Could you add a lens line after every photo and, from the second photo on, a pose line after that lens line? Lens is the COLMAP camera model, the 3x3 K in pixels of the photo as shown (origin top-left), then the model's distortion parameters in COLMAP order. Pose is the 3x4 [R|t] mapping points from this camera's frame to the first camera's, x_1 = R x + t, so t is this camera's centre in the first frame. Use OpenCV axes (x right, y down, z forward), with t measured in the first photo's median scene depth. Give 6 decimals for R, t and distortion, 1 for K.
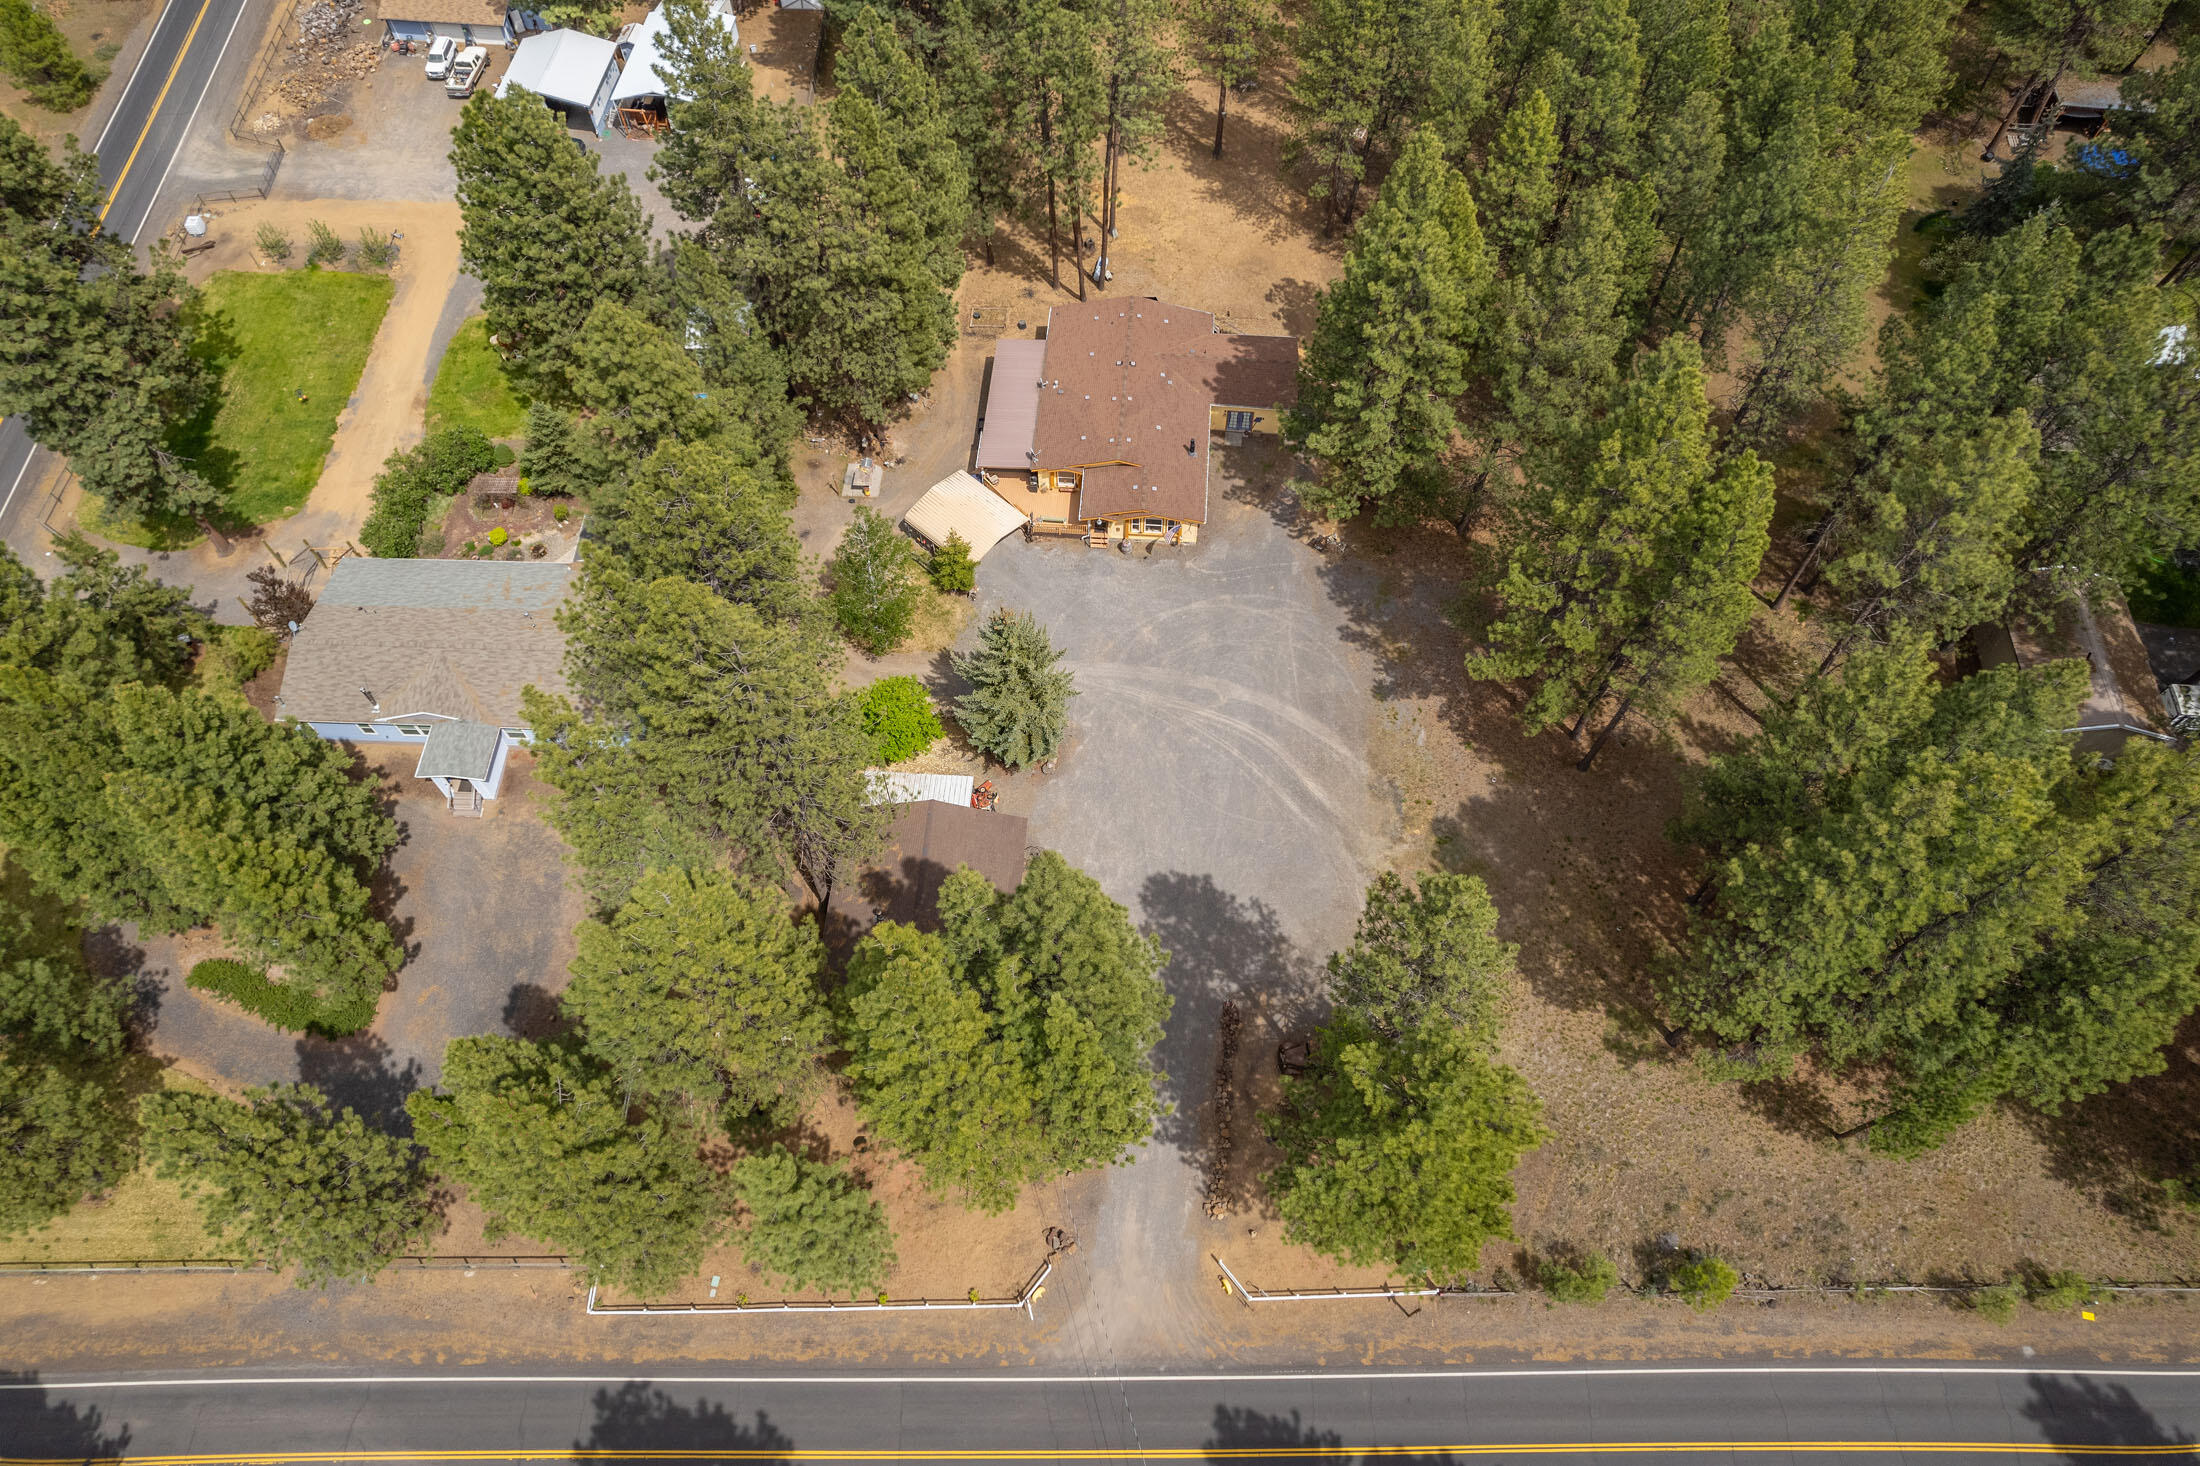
lens RADIAL K [[1511.4, 0, 1100.0], [0, 1511.4, 733.0], [0, 0, 1]] dist [-0.006929, -0.001279]
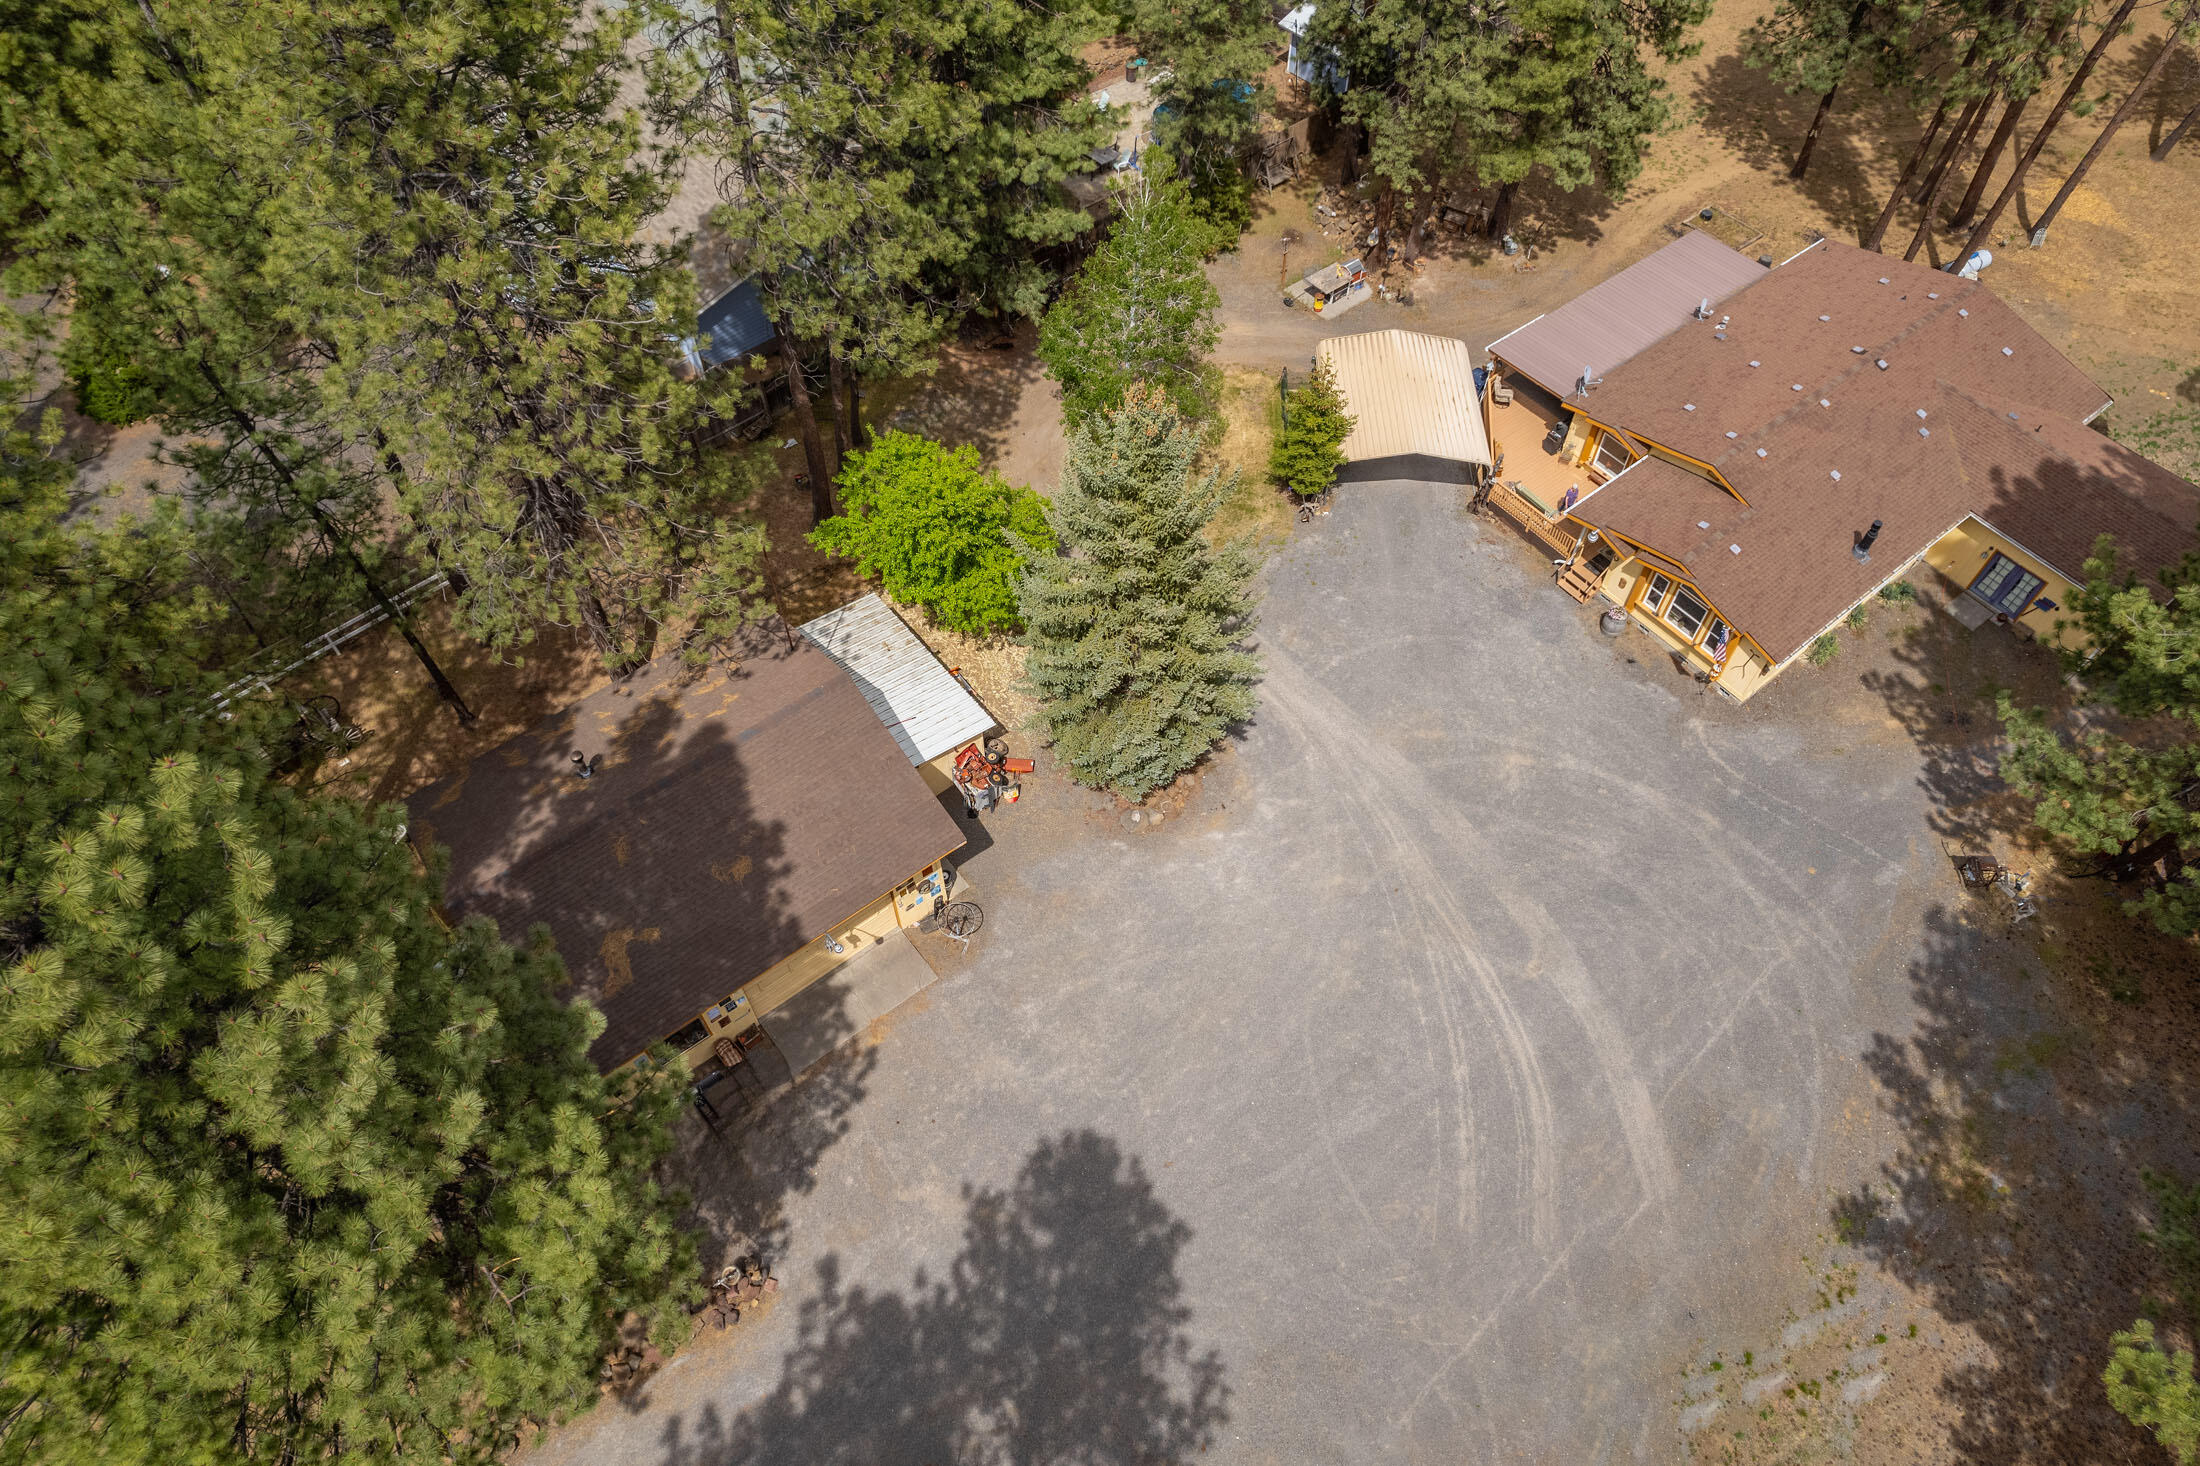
lens RADIAL K [[1511.4, 0, 1100.0], [0, 1511.4, 733.0], [0, 0, 1]] dist [-0.006929, -0.001279]
pose [[0.680138, 0.613726, -0.400940, 0.122693], [-0.650918, 0.757166, 0.054818, -0.015495], [0.337221, 0.223696, 0.914463, 0.512635]]
